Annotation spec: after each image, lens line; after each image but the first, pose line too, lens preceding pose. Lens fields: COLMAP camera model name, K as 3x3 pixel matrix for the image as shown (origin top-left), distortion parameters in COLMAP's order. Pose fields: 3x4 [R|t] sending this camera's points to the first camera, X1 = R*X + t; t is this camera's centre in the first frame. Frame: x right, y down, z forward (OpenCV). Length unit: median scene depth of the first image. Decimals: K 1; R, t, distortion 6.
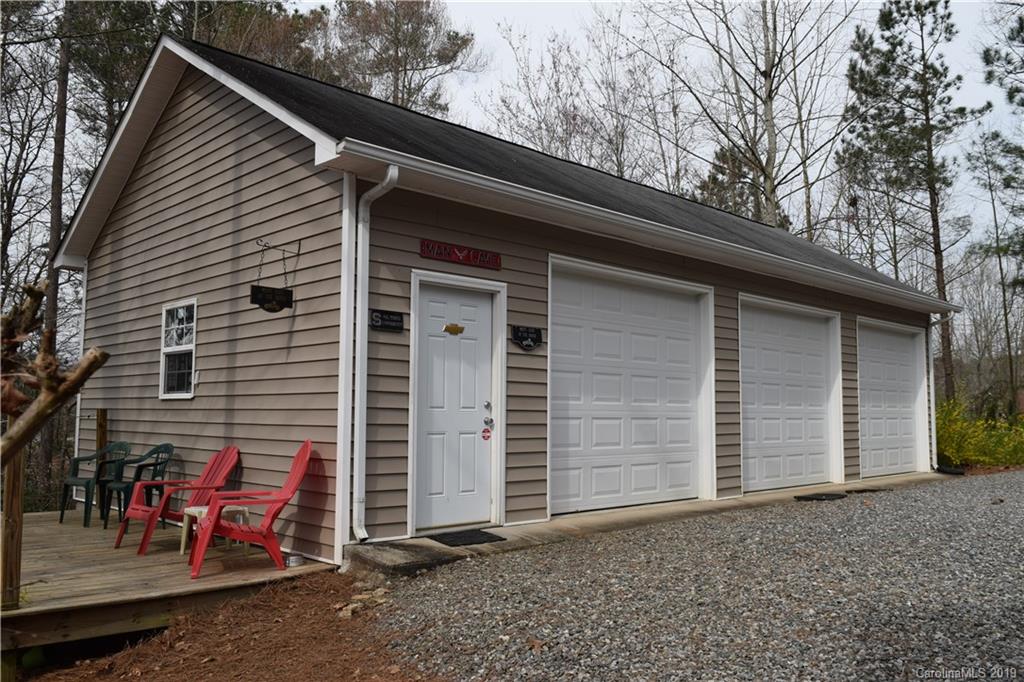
lens RADIAL K [[843.5, 0, 509.4], [0, 843.5, 335.6], [0, 0, 1]] dist [-0.027216, 0.007227]
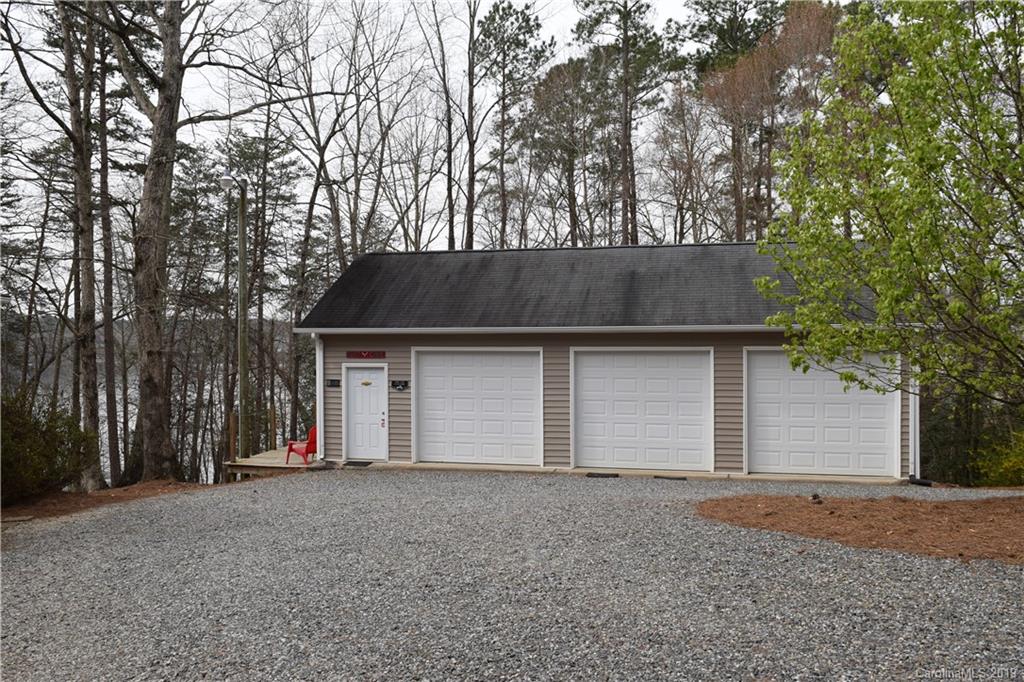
lens RADIAL K [[843.5, 0, 516.1], [0, 843.5, 332.0], [0, 0, 1]] dist [-0.027216, 0.007227]
pose [[0.547547, -0.004410, -0.836763, 2.039052], [0.083050, 0.995335, 0.049099, -0.220224], [0.832643, -0.096377, 0.545359, -0.000714]]
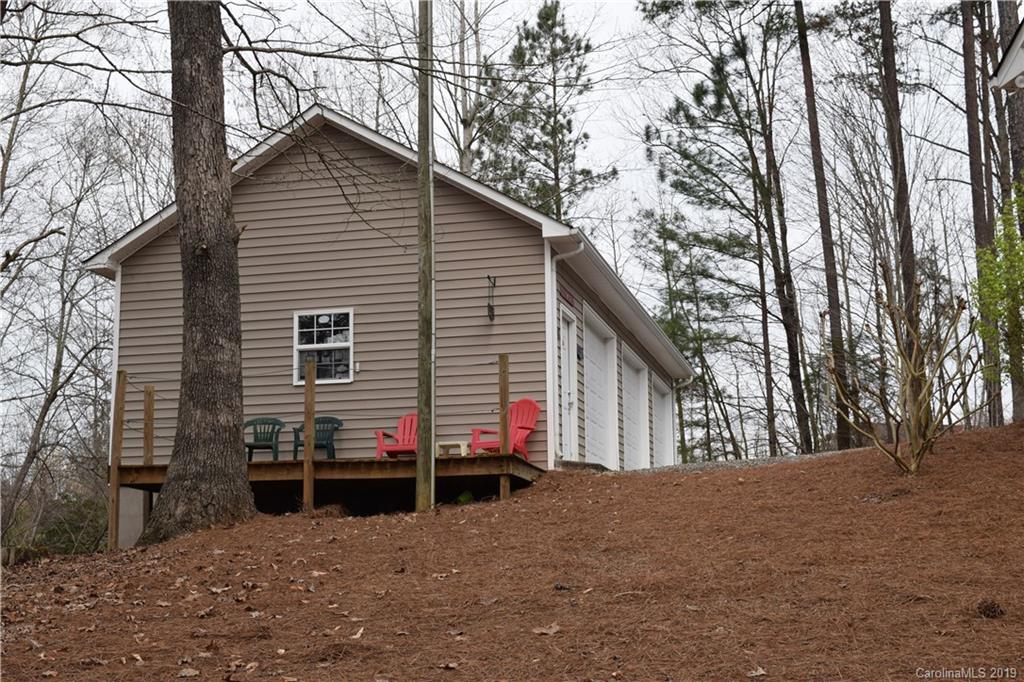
lens RADIAL K [[1512.3, 0, 513.0], [0, 1512.3, 341.8], [0, 0, 1]] dist [-0.067999, 0.000000]
pose [[0.846213, 0.076070, 0.527386, -1.437072], [-0.032475, 0.995280, -0.091452, 0.222708], [-0.531854, 0.060261, 0.844689, -1.179141]]
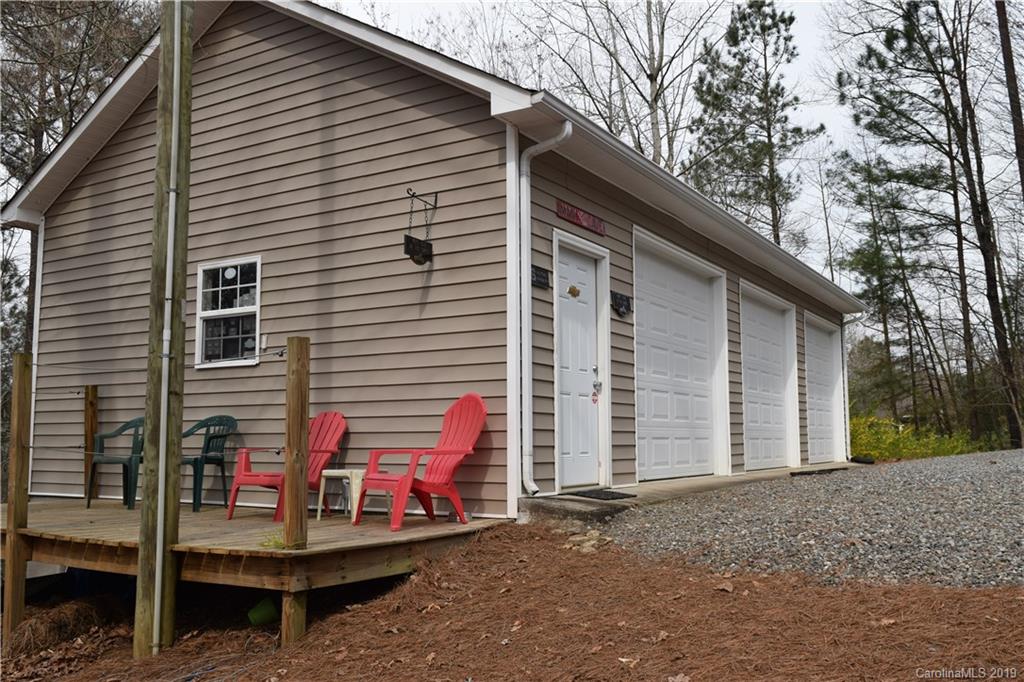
lens RADIAL K [[927.9, 0, 511.4], [0, 927.9, 339.4], [0, 0, 1]] dist [-0.038746, 0.006425]
pose [[0.966900, 0.017834, 0.254532, -0.366911], [-0.013701, 0.999744, -0.018003, 0.061767], [-0.254788, 0.013920, 0.966897, -0.042439]]
